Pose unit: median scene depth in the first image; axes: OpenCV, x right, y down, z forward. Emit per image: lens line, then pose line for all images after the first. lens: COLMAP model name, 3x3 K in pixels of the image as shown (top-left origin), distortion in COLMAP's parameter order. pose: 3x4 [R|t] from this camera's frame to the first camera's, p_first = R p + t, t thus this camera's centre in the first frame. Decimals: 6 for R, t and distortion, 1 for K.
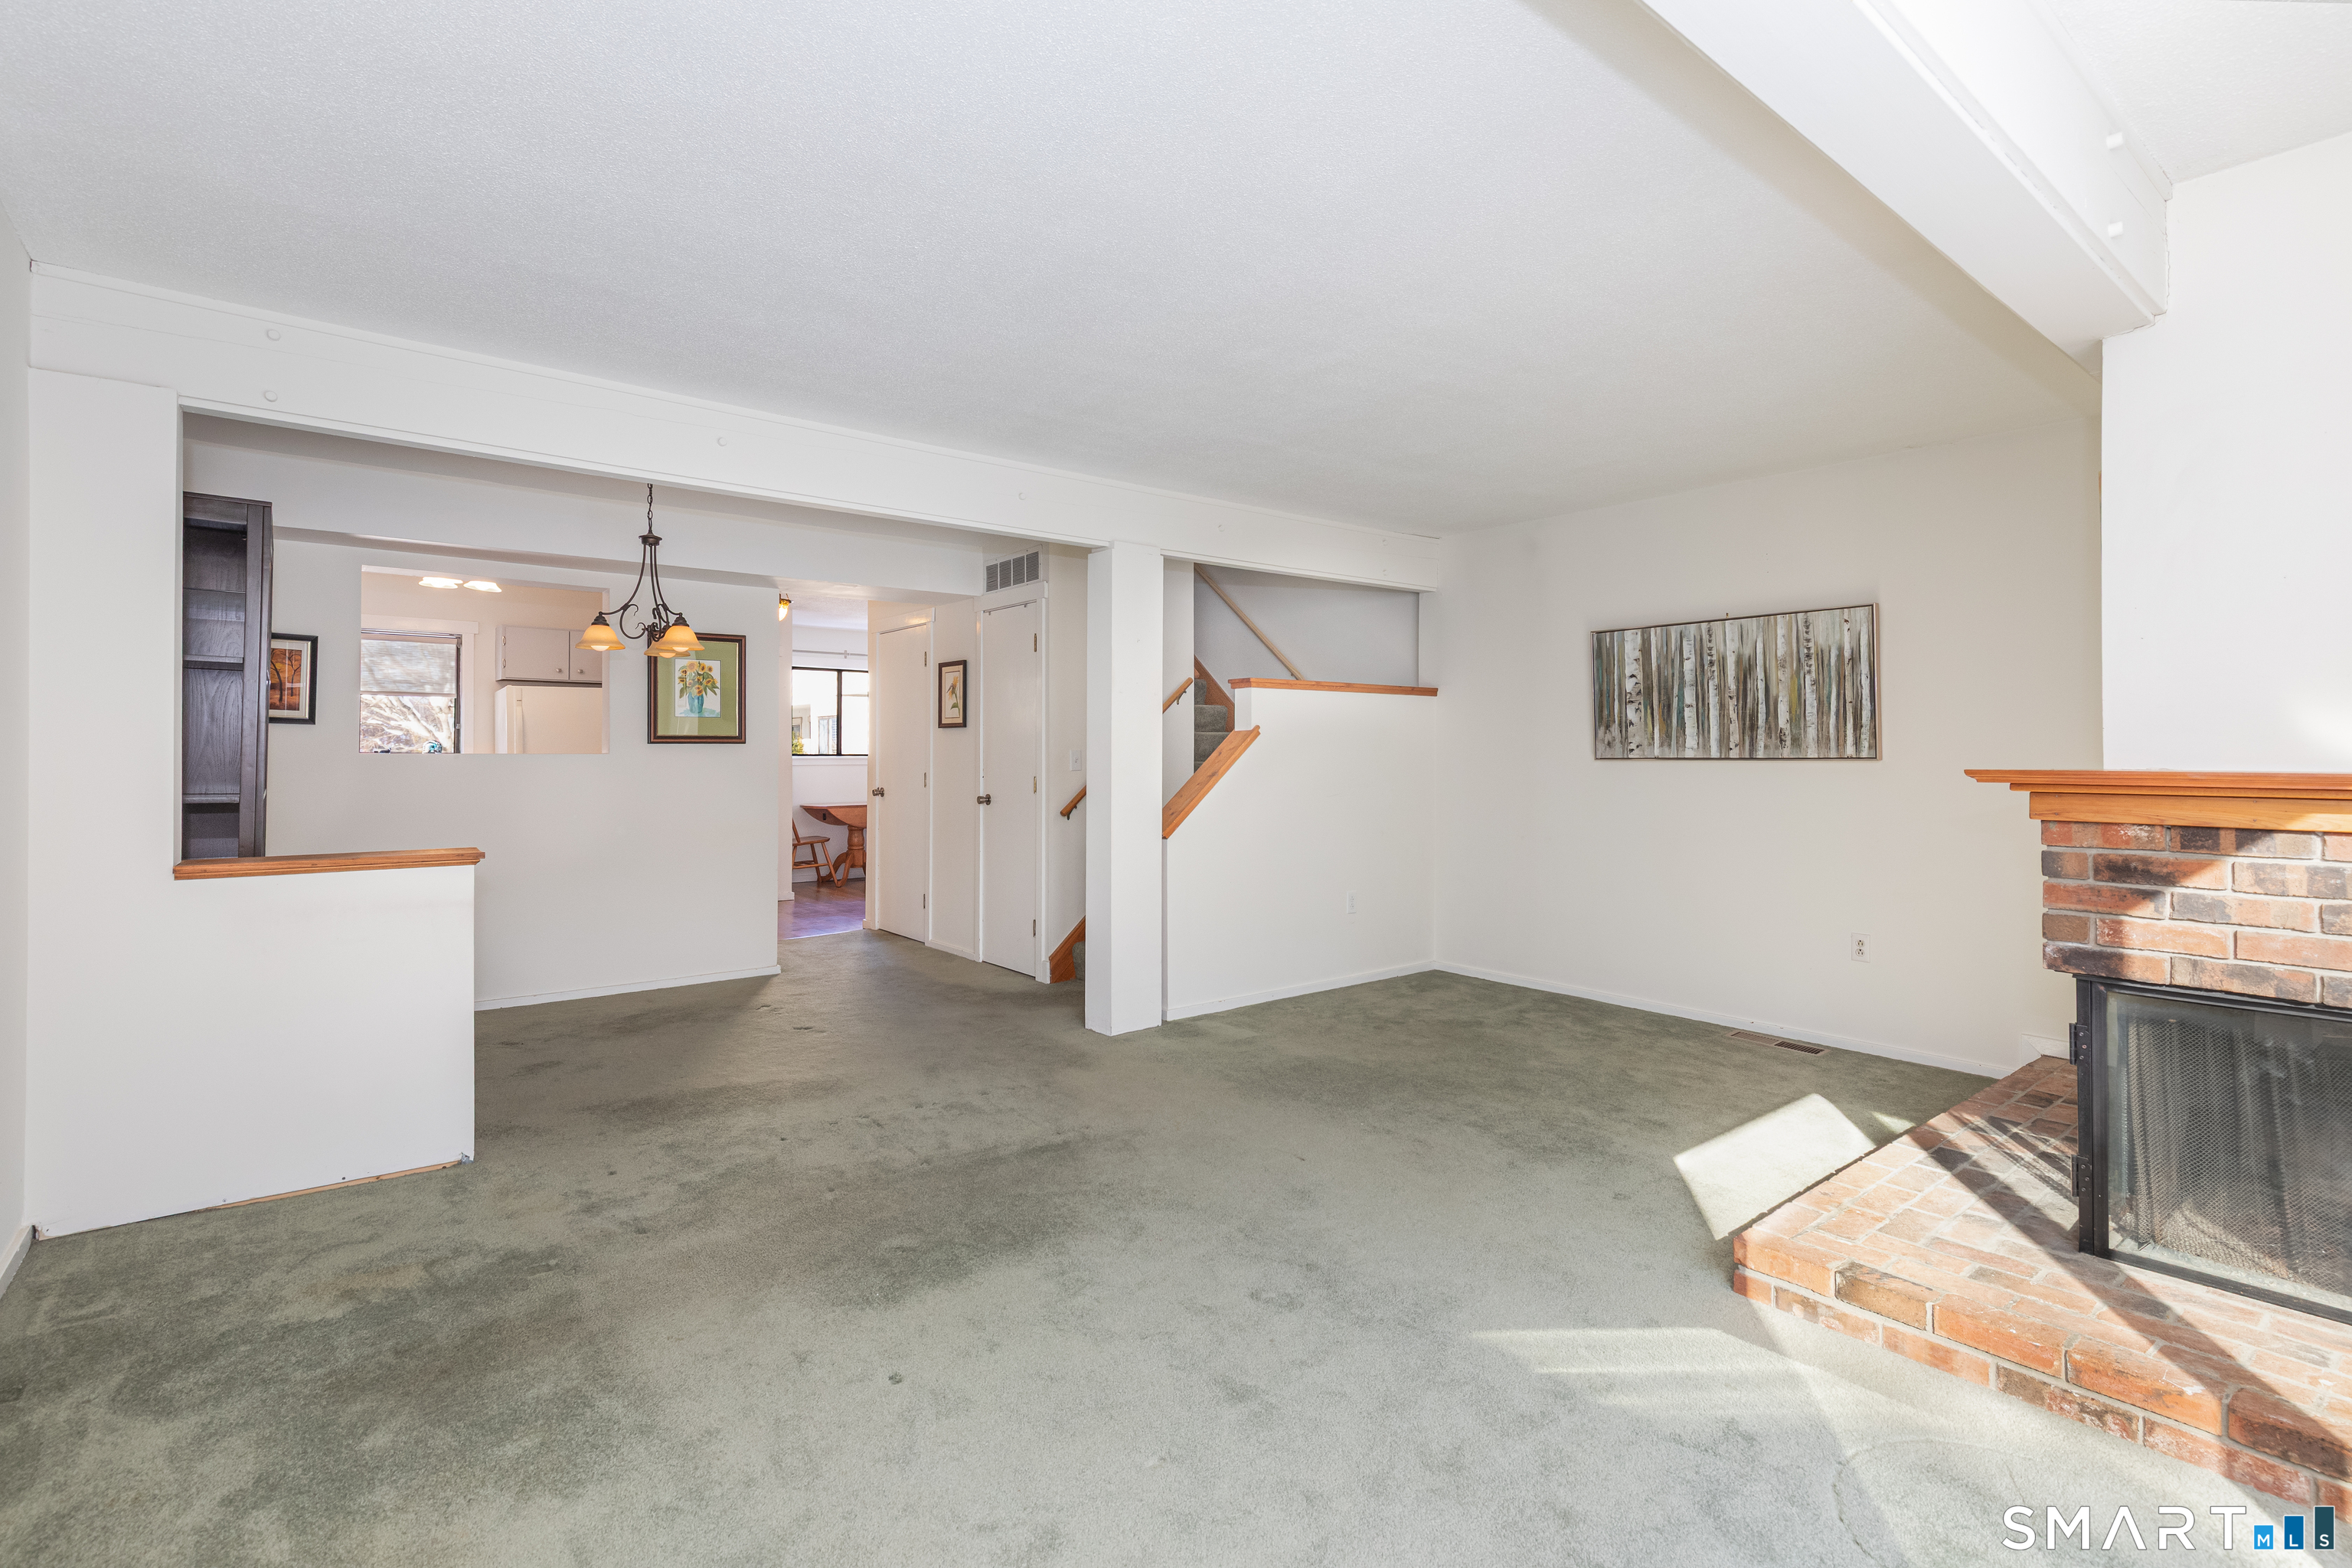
lens RADIAL K [[1084.7, 0, 1188.3], [0, 1084.7, 749.4], [0, 0, 1]] dist [0.002878, 0.000532]
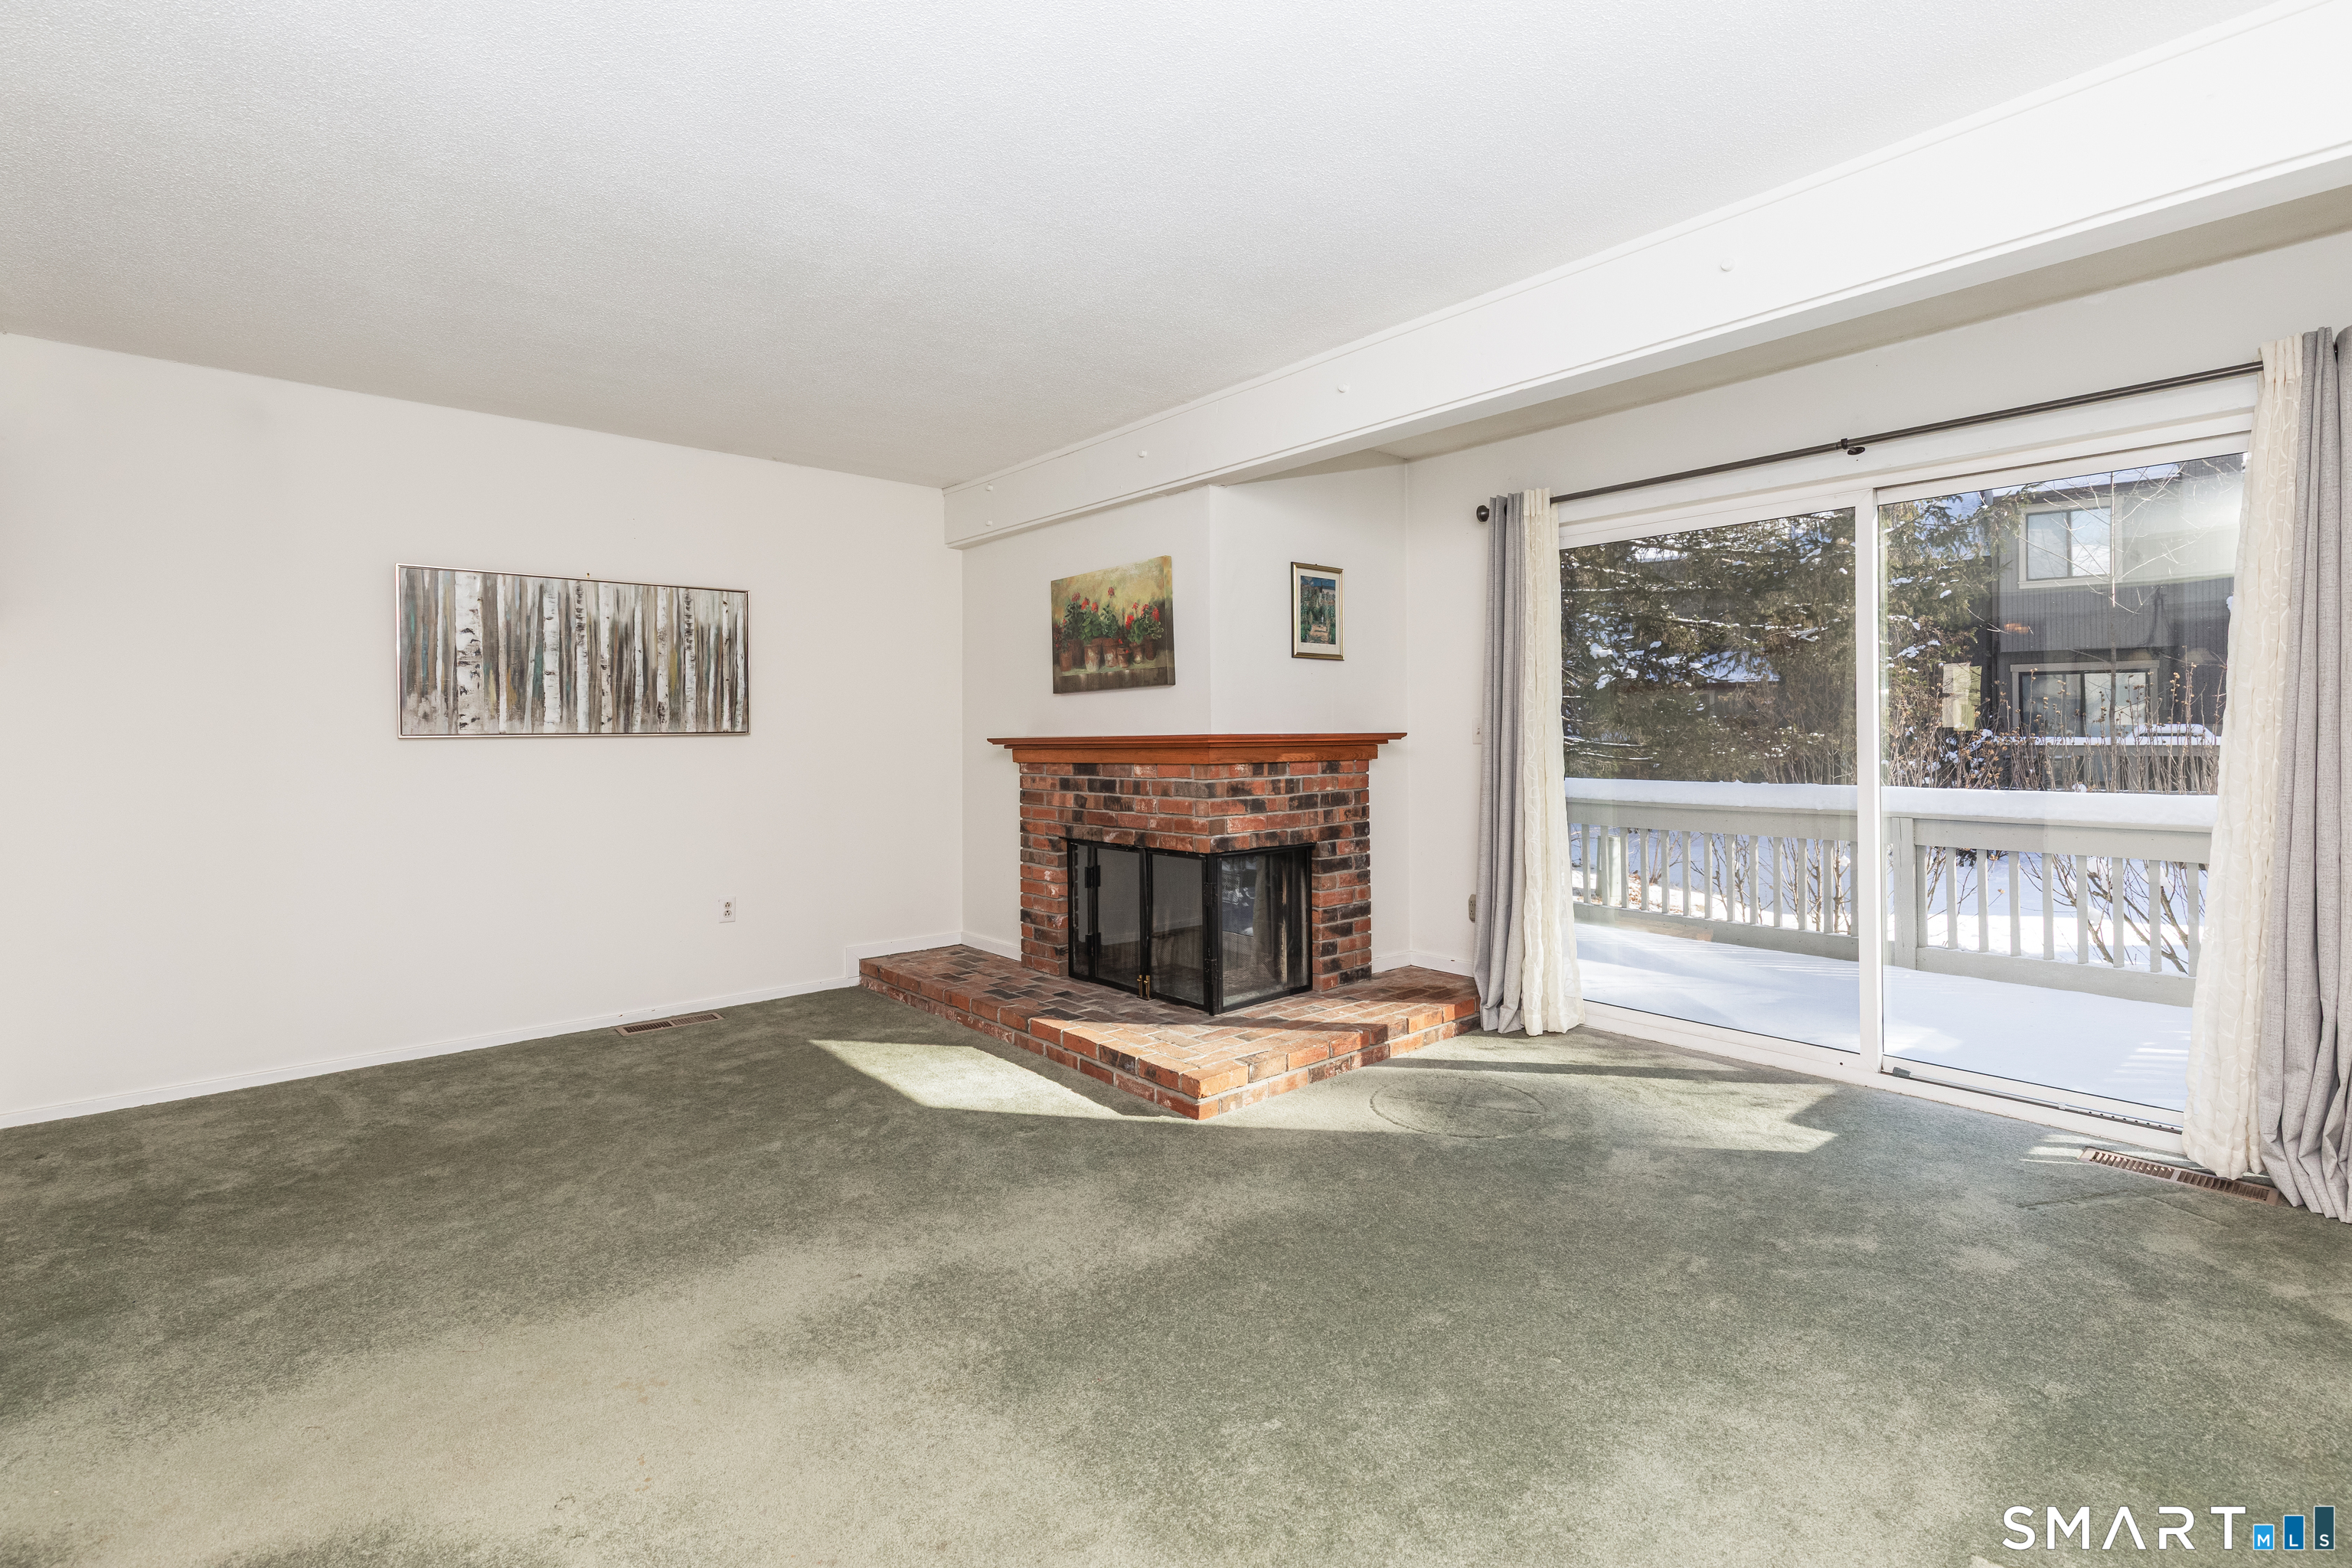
lens RADIAL K [[1070.4, 0, 1181.6], [0, 1070.4, 723.9], [0, 0, 1]] dist [0.002029, 0.000028]
pose [[-0.039024, 0.003257, 0.999233, -0.417042], [-0.001190, 0.999994, -0.003306, 0.002251], [-0.999238, -0.001318, -0.039019, 0.546992]]
